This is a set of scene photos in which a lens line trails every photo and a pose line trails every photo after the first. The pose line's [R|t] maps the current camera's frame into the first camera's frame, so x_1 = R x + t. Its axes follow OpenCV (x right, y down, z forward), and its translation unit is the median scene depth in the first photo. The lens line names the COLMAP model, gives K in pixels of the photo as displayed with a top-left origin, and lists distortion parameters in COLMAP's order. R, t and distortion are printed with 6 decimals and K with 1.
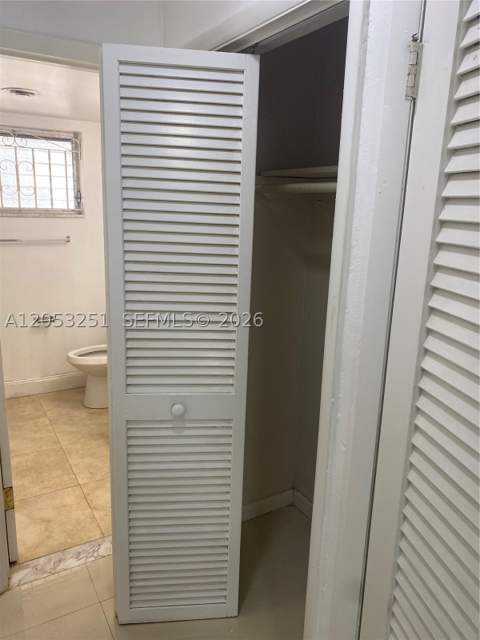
lens RADIAL K [[493.6, 0, 239.8], [0, 493.6, 320.1], [0, 0, 1]] dist [0.059722, -0.017700]
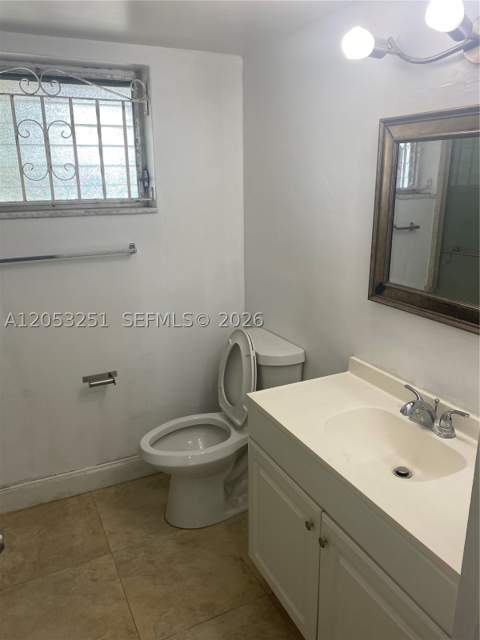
lens RADIAL K [[493.6, 0, 240.0], [0, 493.6, 320.4], [0, 0, 1]] dist [0.059722, -0.017700]
pose [[0.996950, -0.023733, -0.074341, -0.170181], [0.027060, 0.998662, 0.044073, -0.098472], [0.073195, -0.045950, 0.996258, 0.400305]]
